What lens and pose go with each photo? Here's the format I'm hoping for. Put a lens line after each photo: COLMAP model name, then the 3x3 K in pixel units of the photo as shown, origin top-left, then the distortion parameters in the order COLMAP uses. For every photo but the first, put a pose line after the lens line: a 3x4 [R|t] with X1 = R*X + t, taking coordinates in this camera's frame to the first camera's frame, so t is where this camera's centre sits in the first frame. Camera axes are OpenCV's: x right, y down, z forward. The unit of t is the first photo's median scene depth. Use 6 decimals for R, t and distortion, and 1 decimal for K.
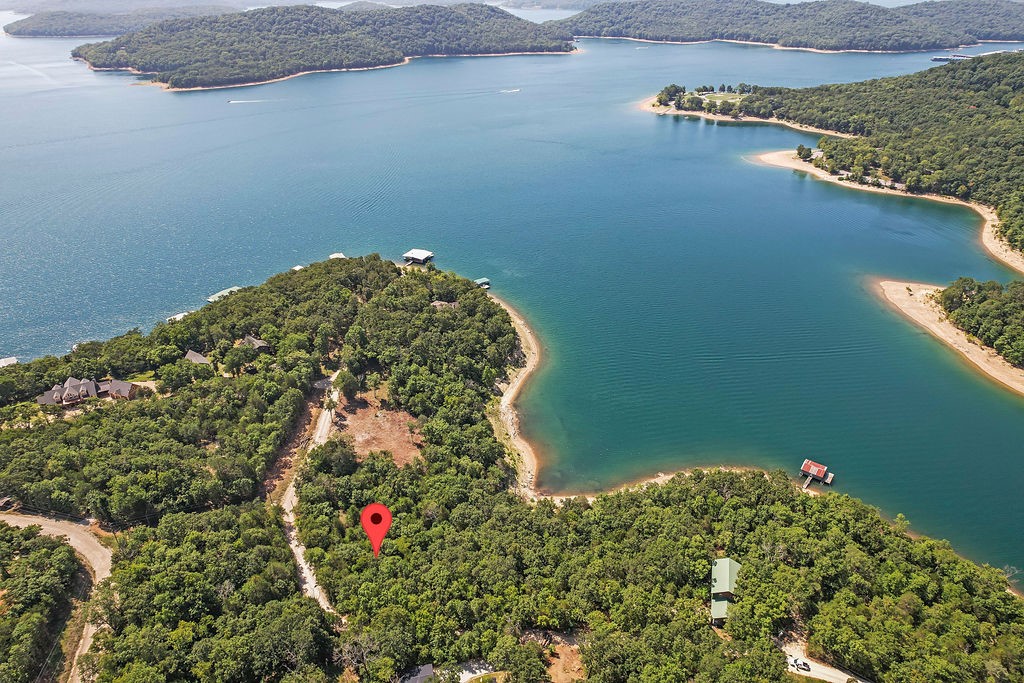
lens RADIAL K [[659.2, 0, 513.1], [0, 659.2, 336.6], [0, 0, 1]] dist [-0.078287, 0.073563]
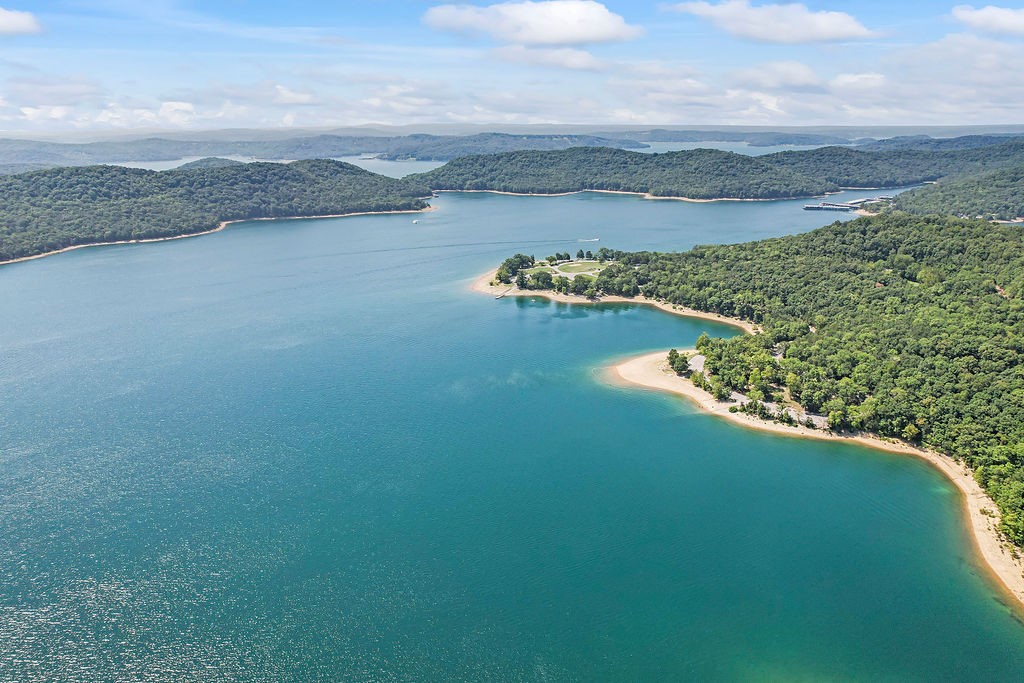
lens RADIAL K [[659.2, 0, 513.1], [0, 659.2, 336.6], [0, 0, 1]] dist [-0.078287, 0.073563]
pose [[0.989666, -0.049198, 0.134688, 0.385322], [0.074975, 0.978214, -0.193588, -0.403133], [-0.122230, 0.201686, 0.971794, 0.710464]]
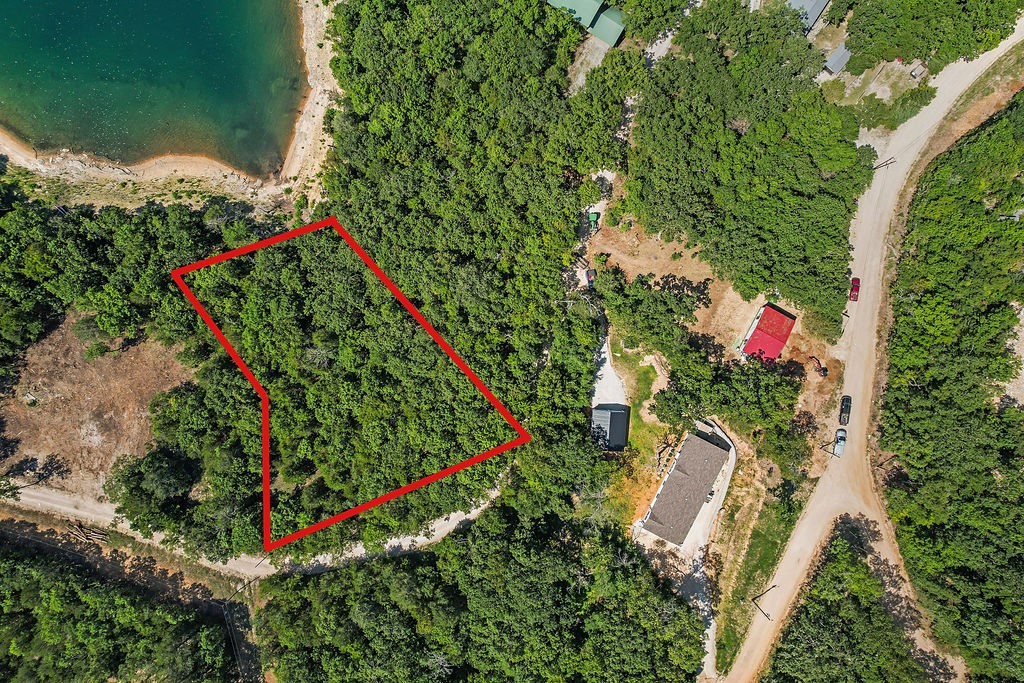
lens RADIAL K [[659.2, 0, 513.1], [0, 659.2, 336.6], [0, 0, 1]] dist [-0.078287, 0.073563]
pose [[0.286871, -0.957862, -0.014331, -0.028051], [0.478875, 0.130430, 0.868140, -0.145453], [-0.829689, -0.255907, 0.496113, 0.365485]]
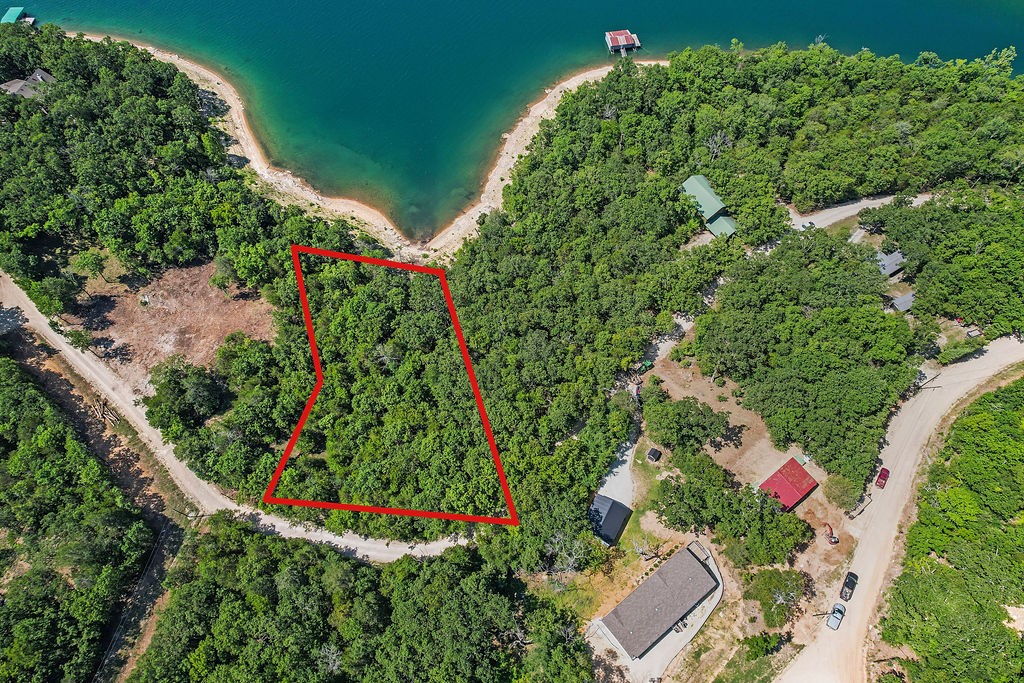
lens RADIAL K [[659.2, 0, 513.1], [0, 659.2, 336.6], [0, 0, 1]] dist [-0.078287, 0.073563]
pose [[0.668130, -0.657708, 0.347884, -0.185951], [0.370831, 0.699703, 0.610655, -0.094613], [-0.645048, -0.278991, 0.711391, 0.280815]]
